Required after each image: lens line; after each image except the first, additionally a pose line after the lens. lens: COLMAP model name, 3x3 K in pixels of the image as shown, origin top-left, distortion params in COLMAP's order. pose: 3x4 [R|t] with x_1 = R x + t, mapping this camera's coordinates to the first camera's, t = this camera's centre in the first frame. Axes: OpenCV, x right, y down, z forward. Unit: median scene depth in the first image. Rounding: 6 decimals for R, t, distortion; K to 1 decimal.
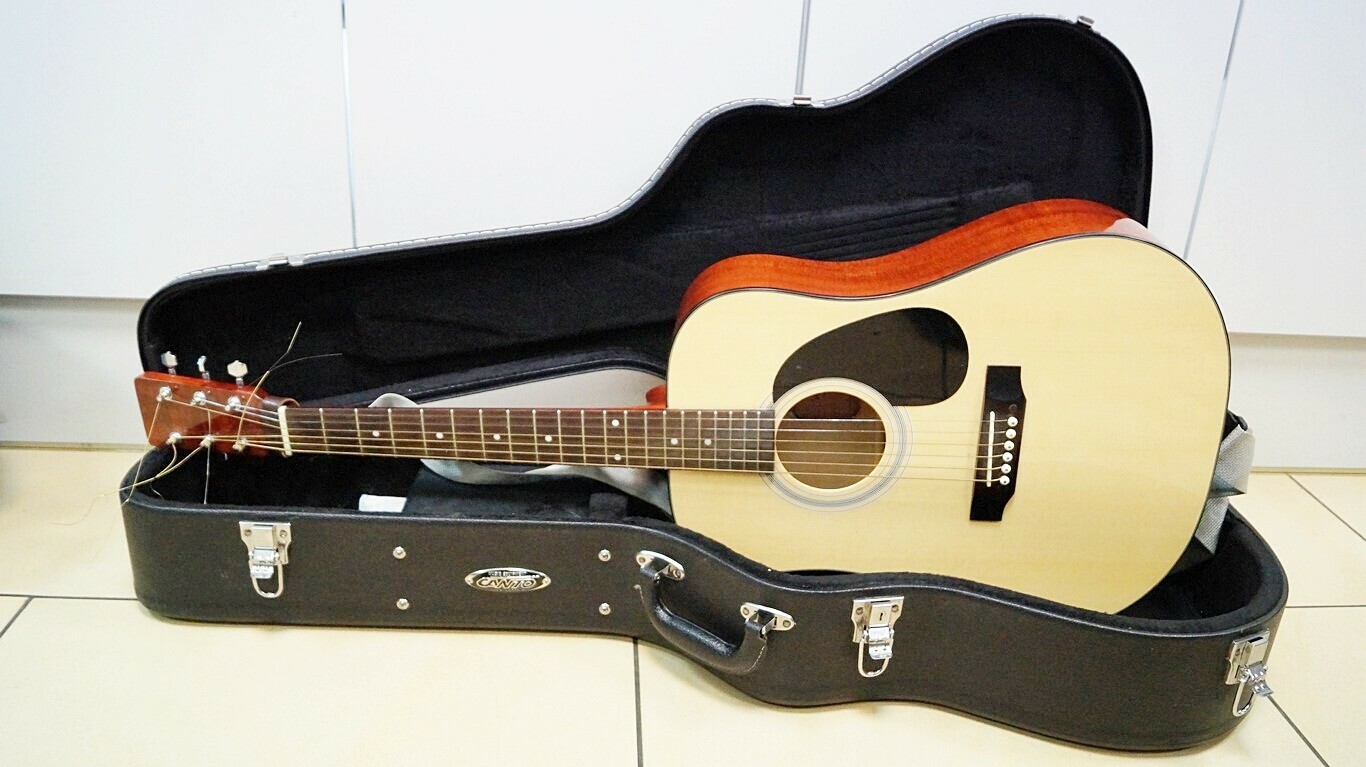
lens RADIAL K [[1165.3, 0, 683.0], [0, 1165.3, 383.5], [0, 0, 1]] dist [-0.004314, -0.116396]
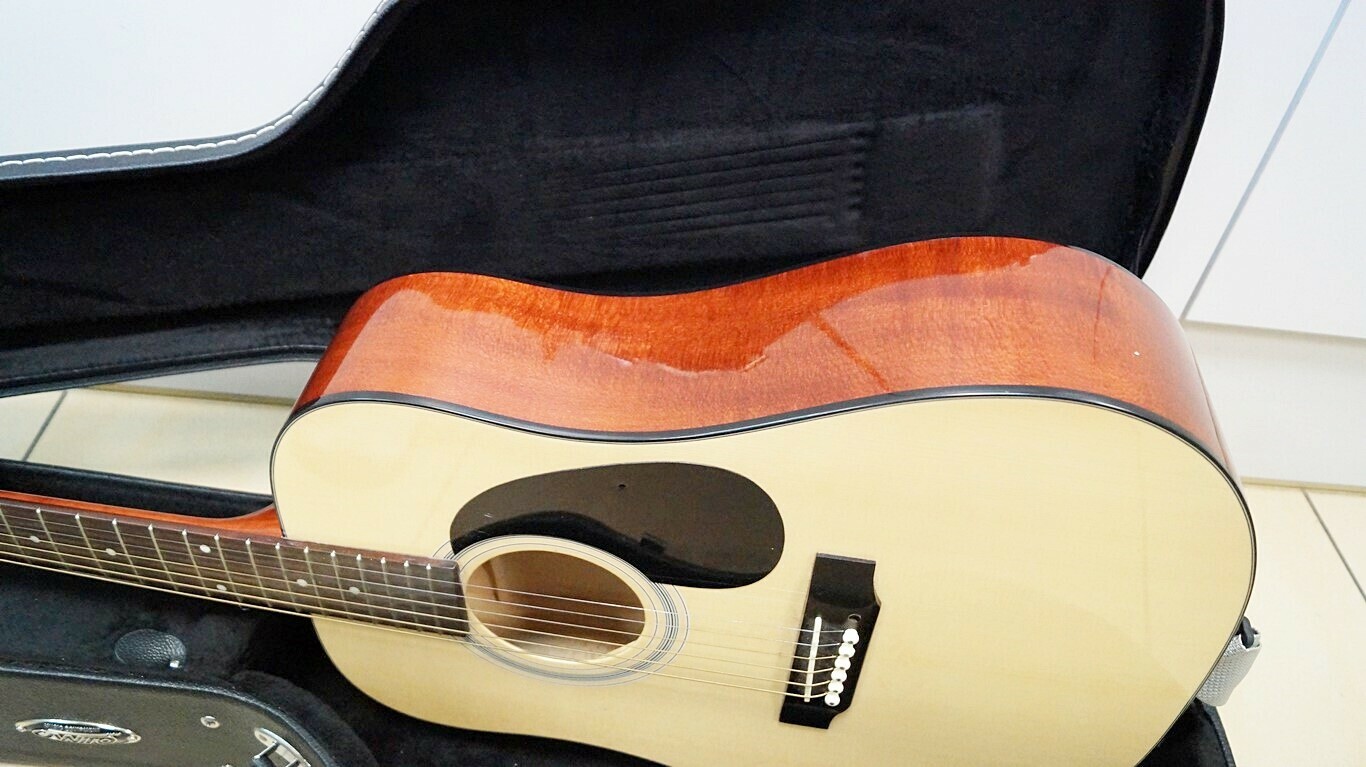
lens RADIAL K [[1050.3, 0, 683.0], [0, 1050.3, 383.5], [0, 0, 1]] dist [-0.012389, -0.073208]
pose [[0.995726, 0.089189, -0.023995, 0.195118], [-0.075836, 0.937794, 0.338810, -0.248949], [0.052720, -0.335542, 0.940549, 0.530114]]
